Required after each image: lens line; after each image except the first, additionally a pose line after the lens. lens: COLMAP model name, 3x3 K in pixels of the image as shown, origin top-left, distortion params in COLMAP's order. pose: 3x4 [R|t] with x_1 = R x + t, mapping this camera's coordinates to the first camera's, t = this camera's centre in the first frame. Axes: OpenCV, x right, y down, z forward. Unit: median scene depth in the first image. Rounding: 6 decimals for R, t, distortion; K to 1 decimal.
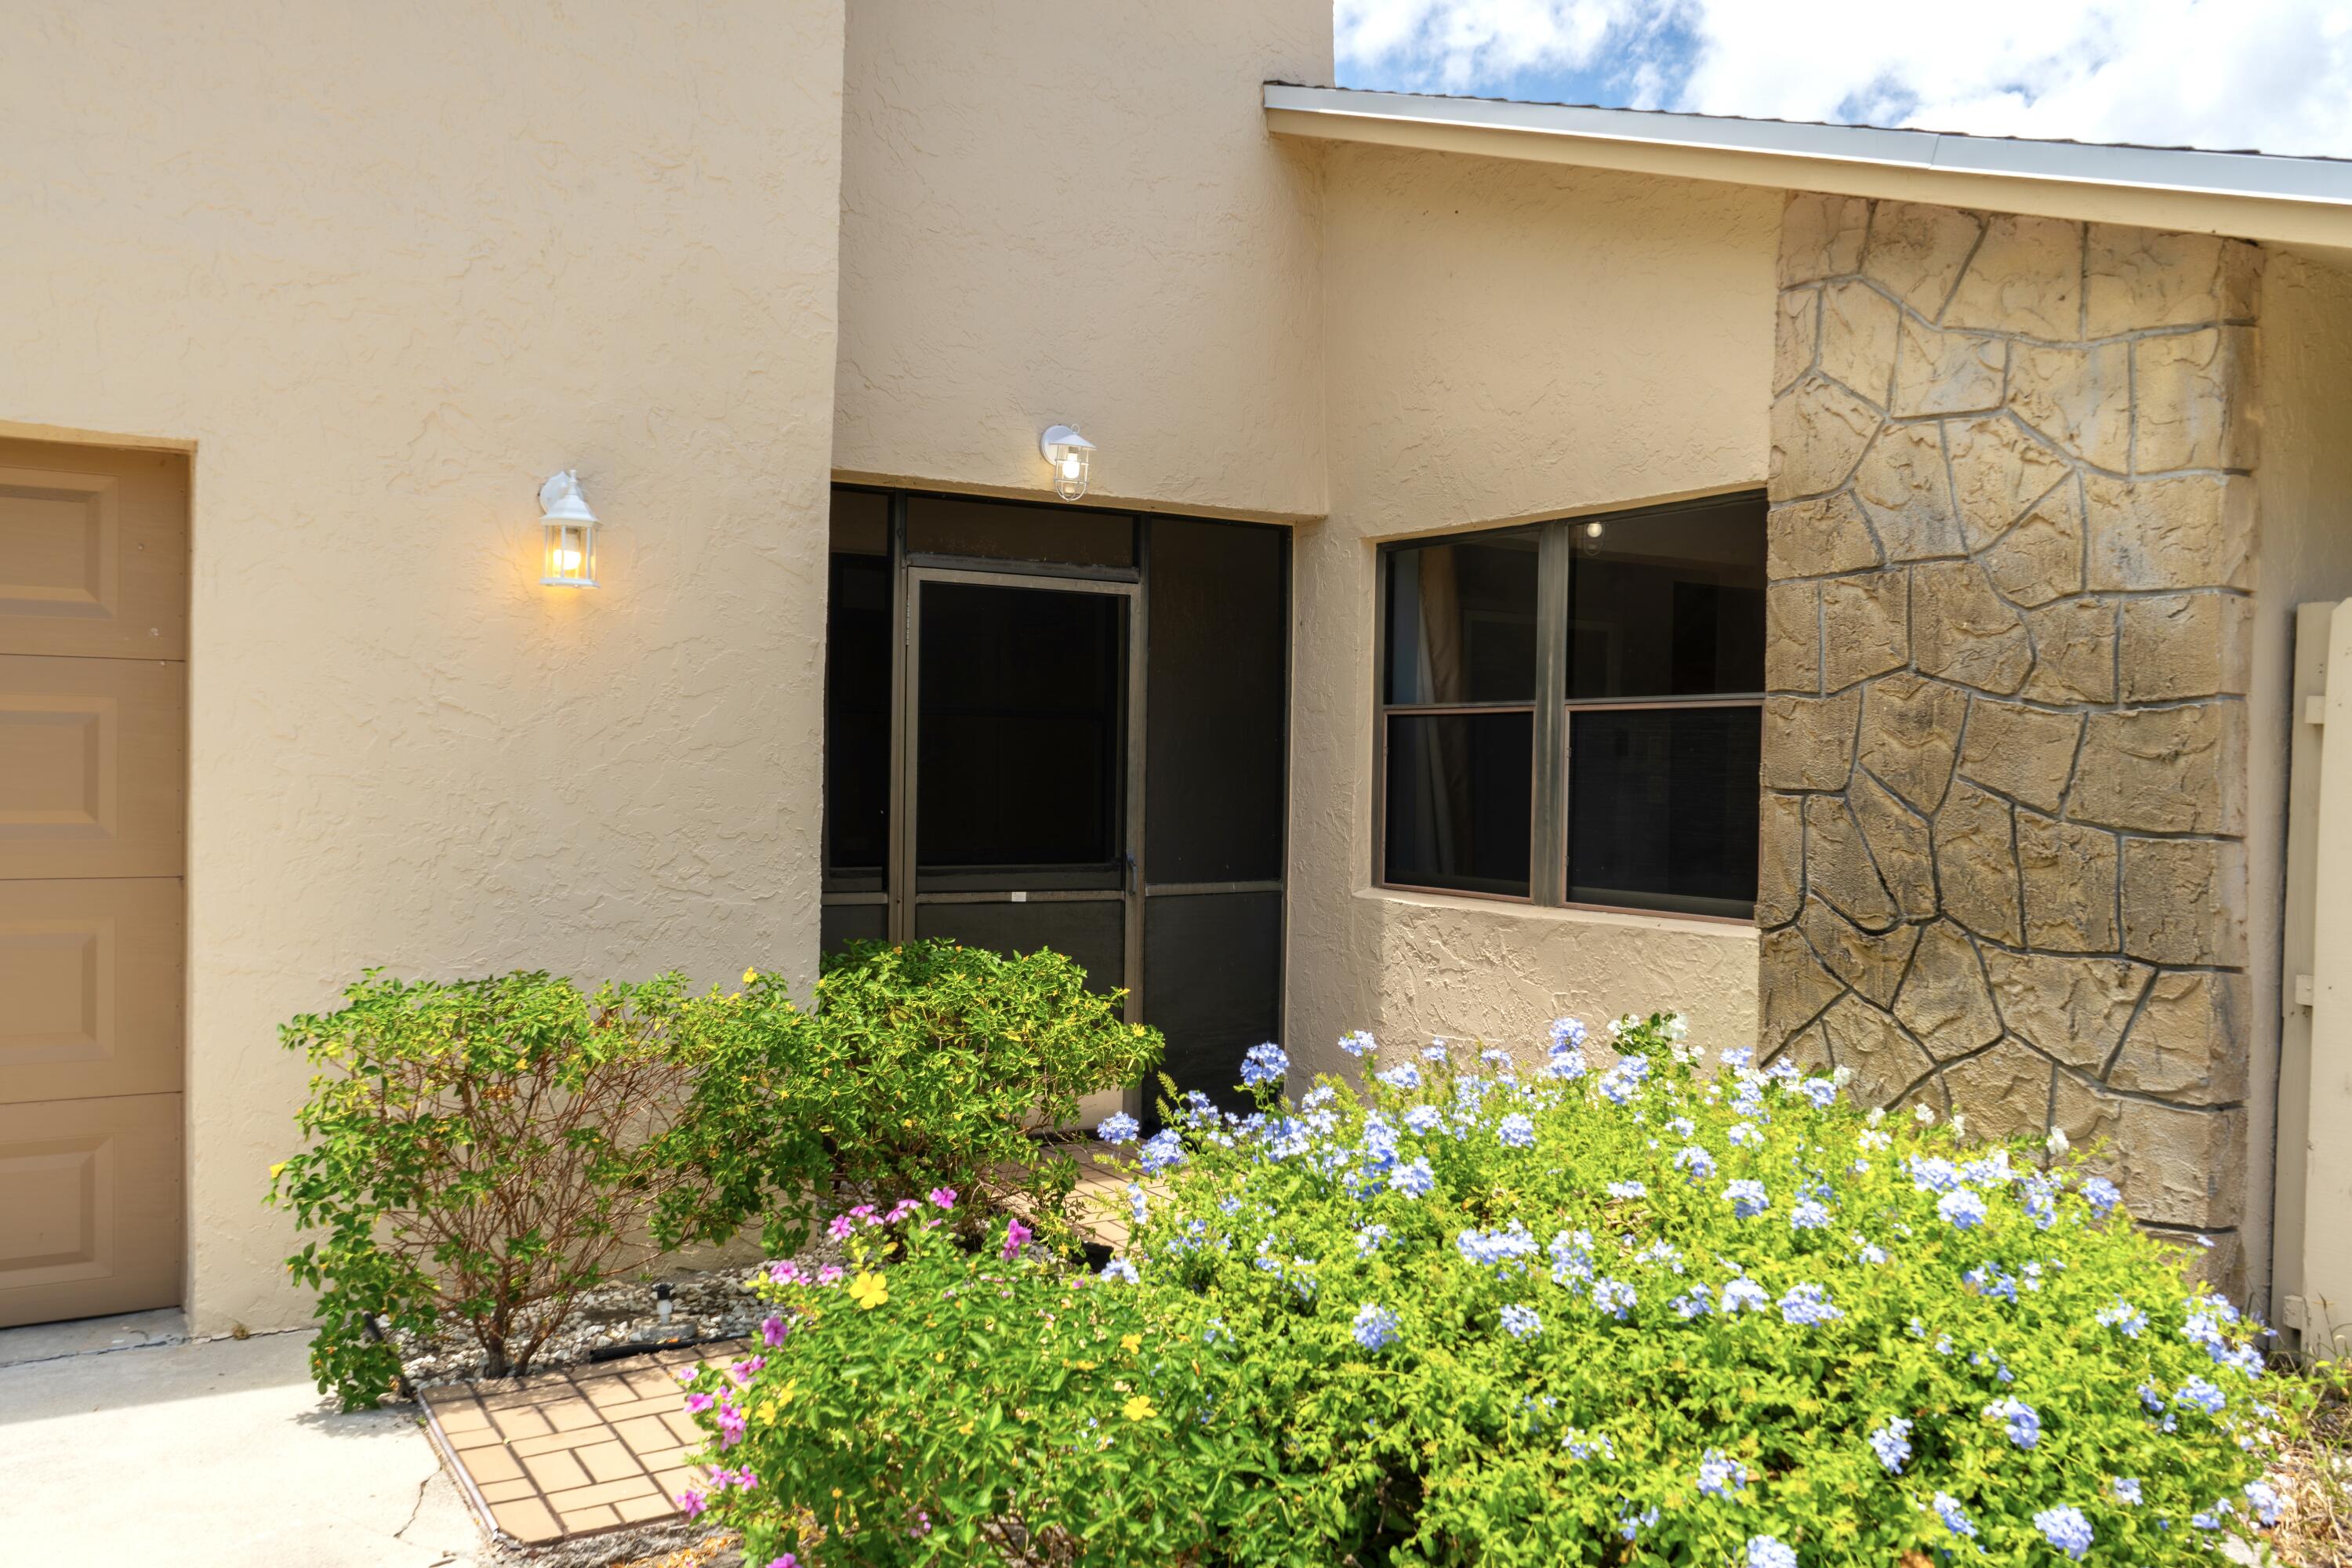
lens RADIAL K [[1851.4, 0, 1176.0], [0, 1851.4, 784.0], [0, 0, 1]] dist [-0.007304, -0.003652]
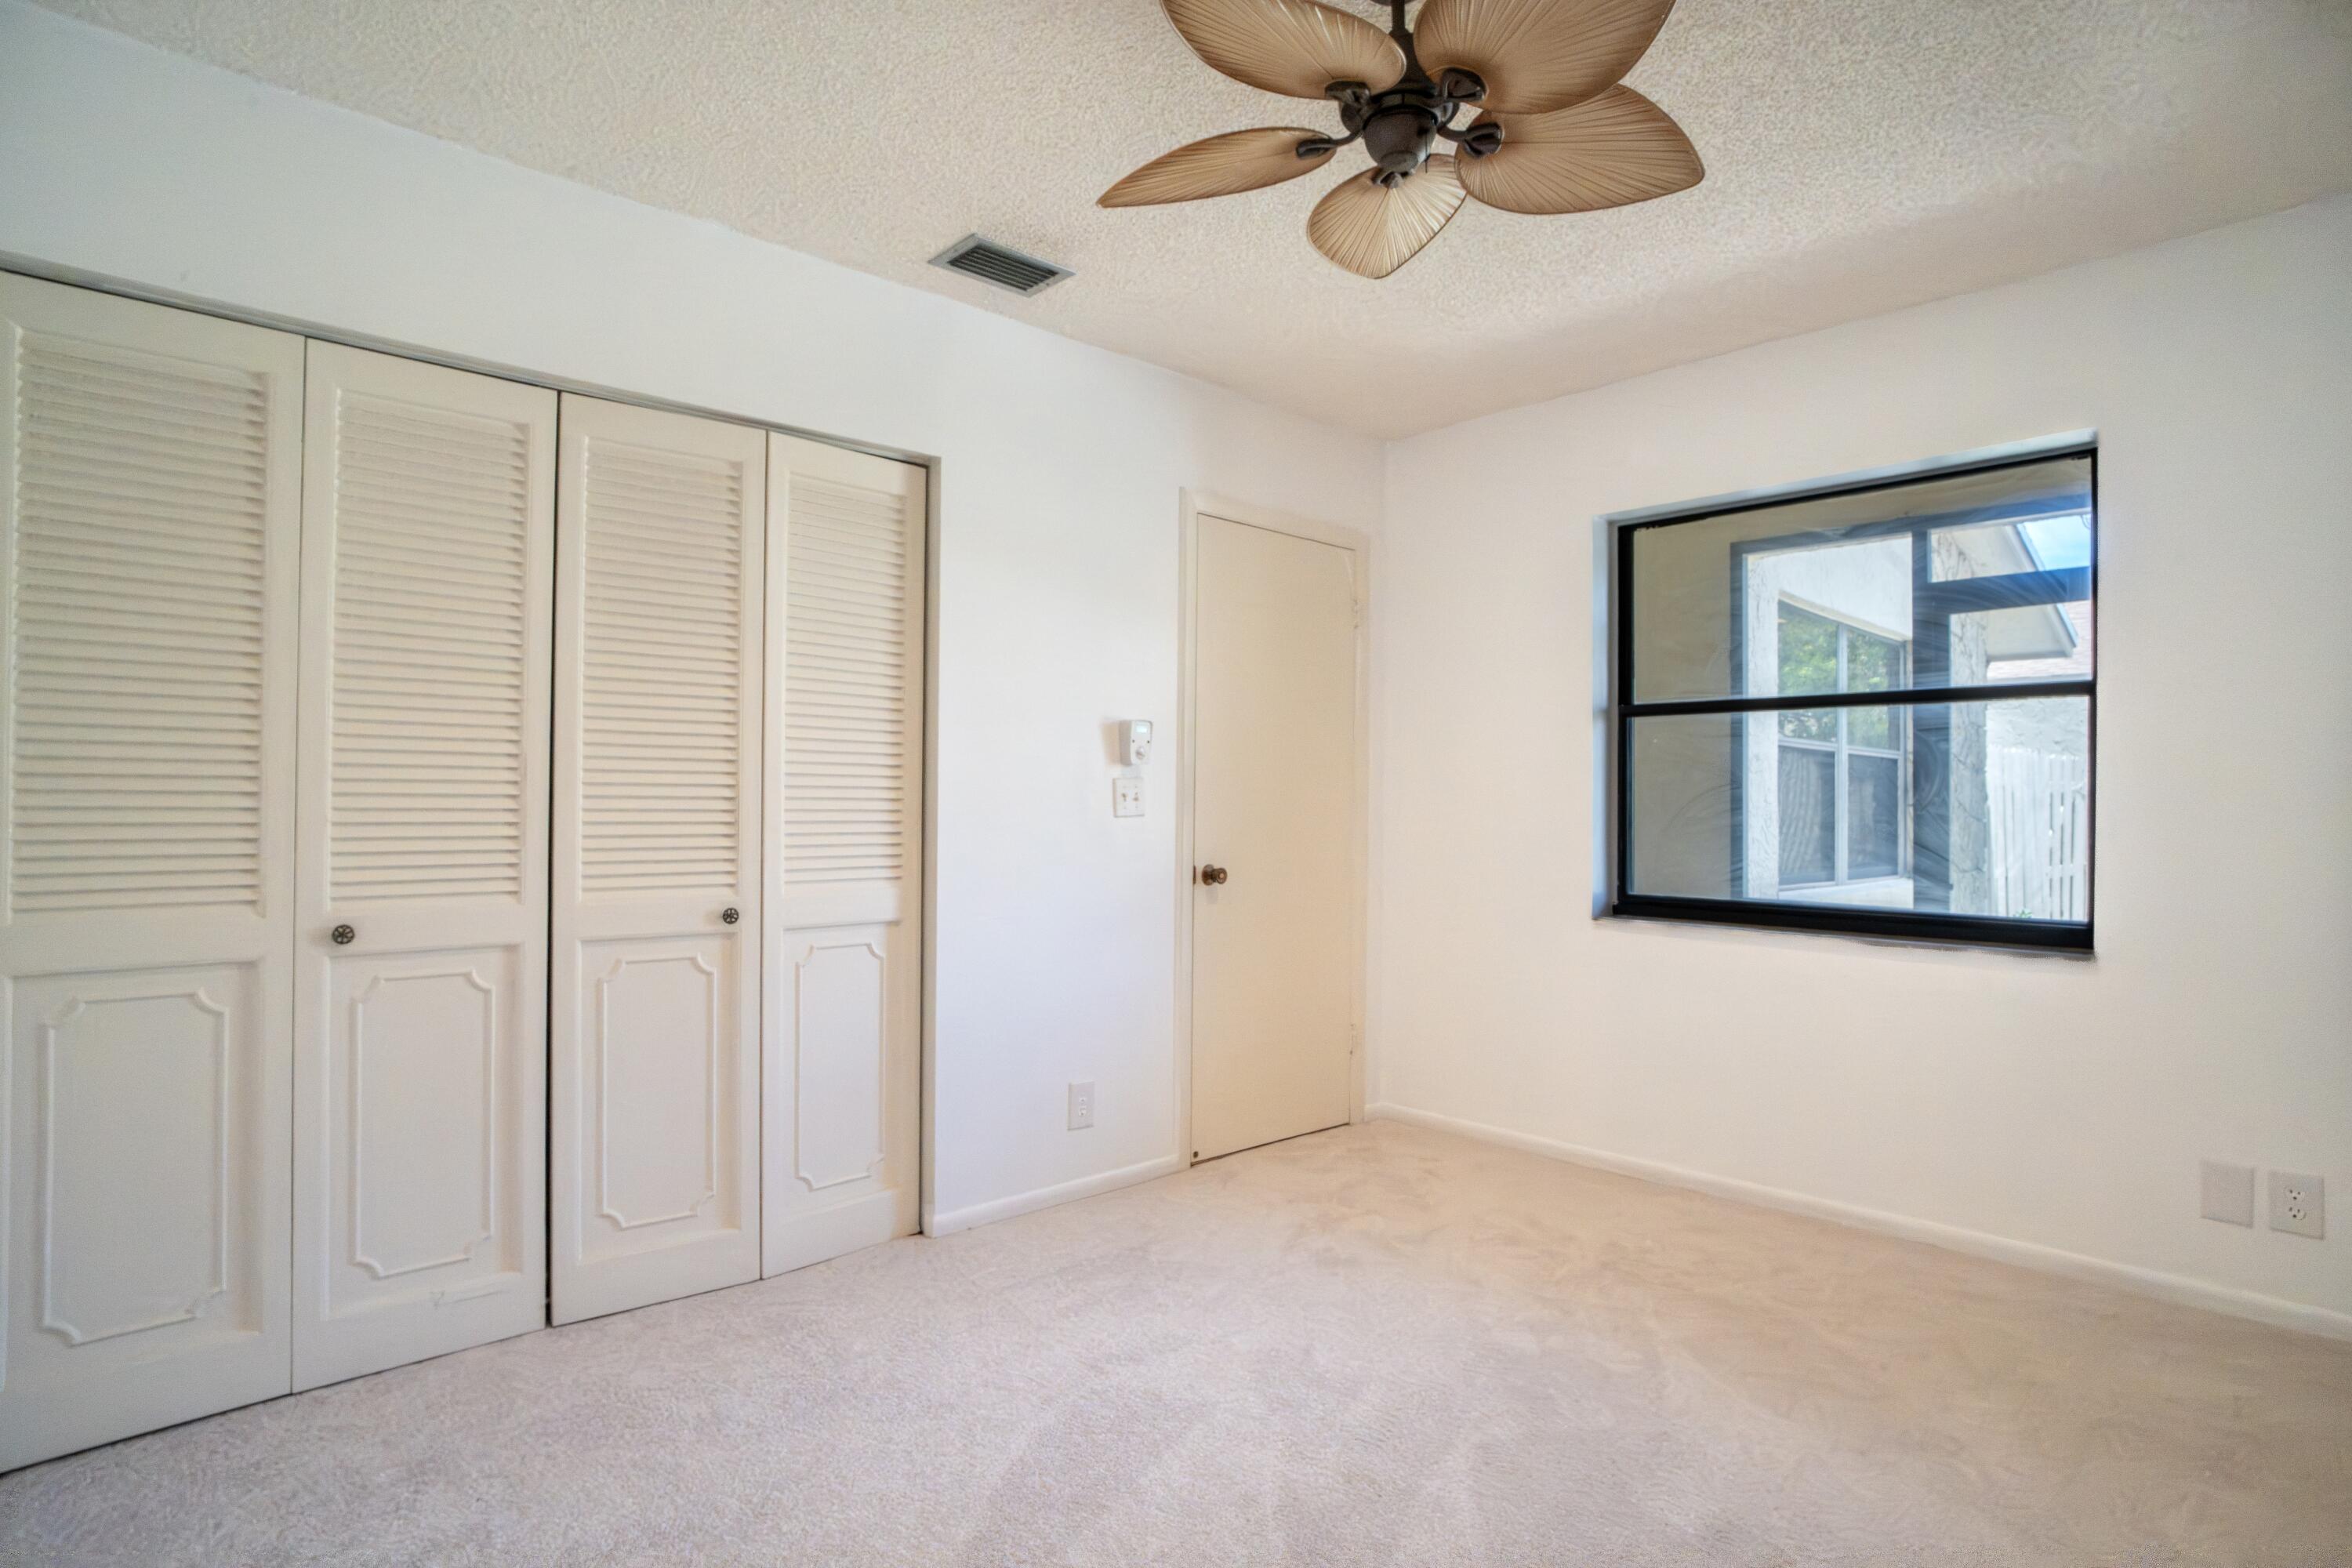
lens RADIAL K [[1229.6, 0, 1176.0], [0, 1229.6, 784.0], [0, 0, 1]] dist [-0.057218, 0.027077]
pose [[-0.187639, -0.002789, 0.982234, -0.788401], [-0.001086, 0.999996, 0.002632, -0.020826], [-0.982237, -0.000573, -0.187641, 2.070958]]
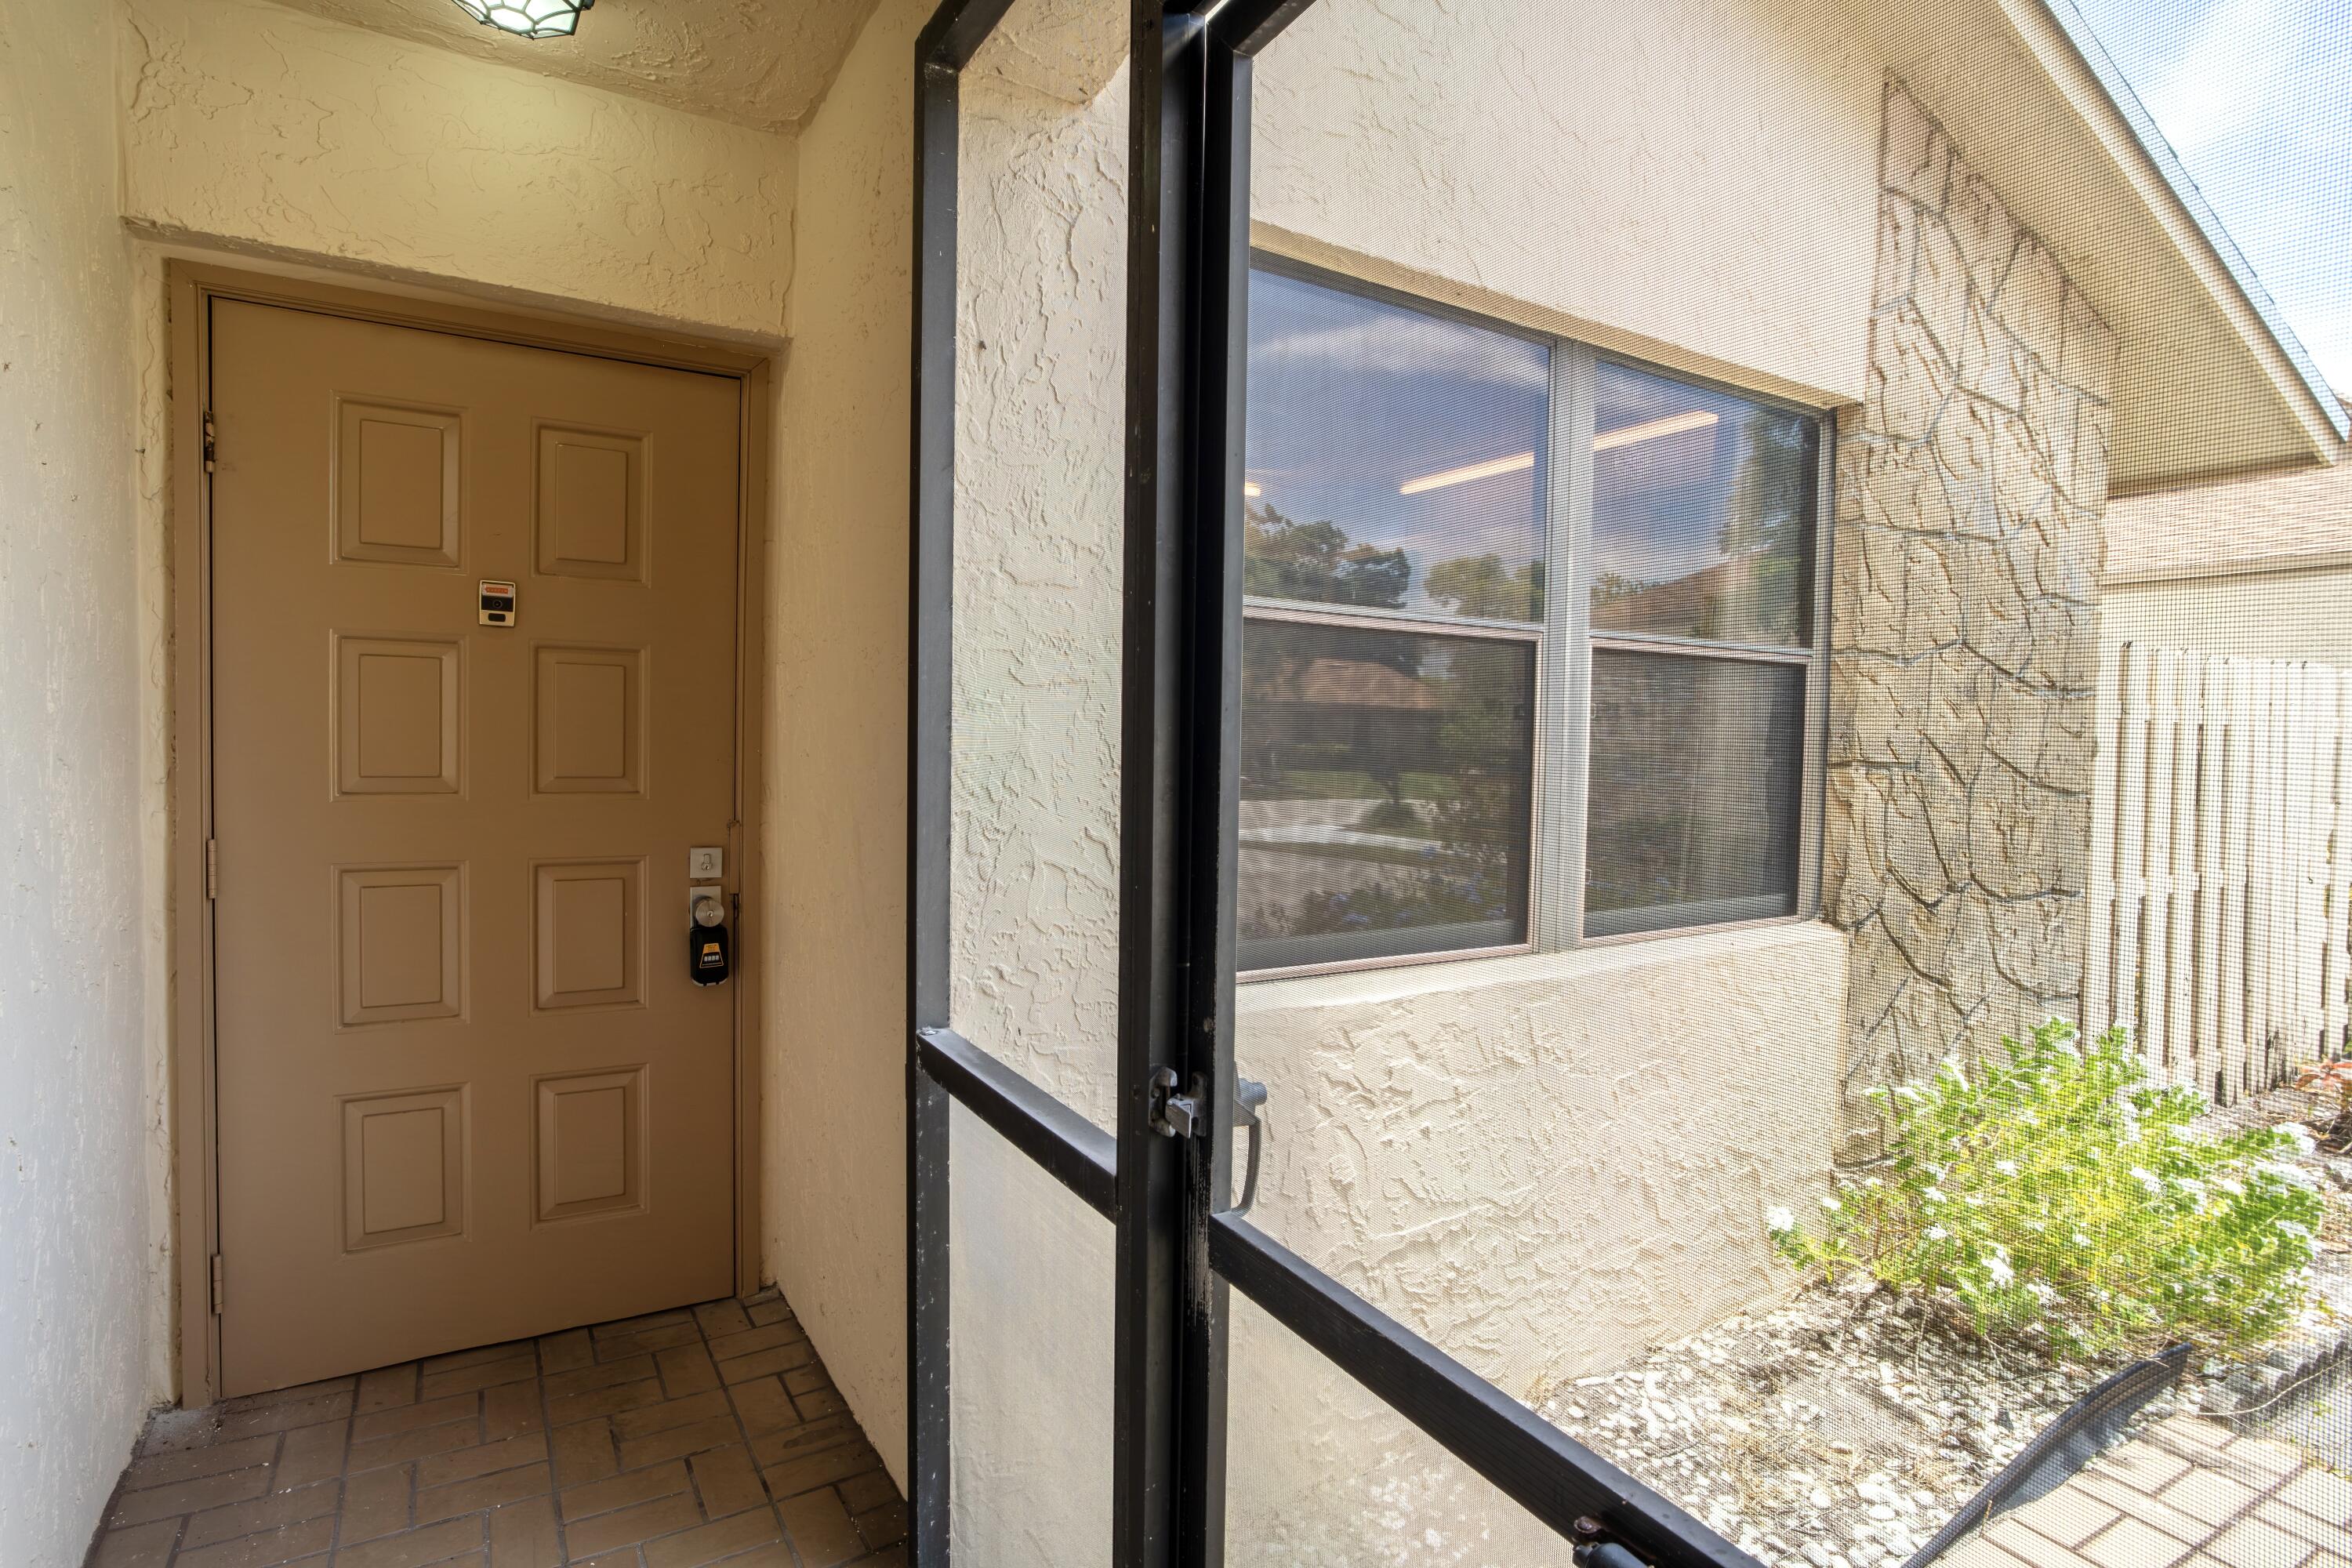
lens RADIAL K [[1229.6, 0, 1176.0], [0, 1229.6, 784.0], [0, 0, 1]] dist [-0.057218, 0.027077]
pose [[0.018204, -0.053389, 0.998408, -0.266063], [-0.008982, 0.998524, 0.053559, -0.015519], [-0.999794, -0.009943, 0.017697, 1.367449]]
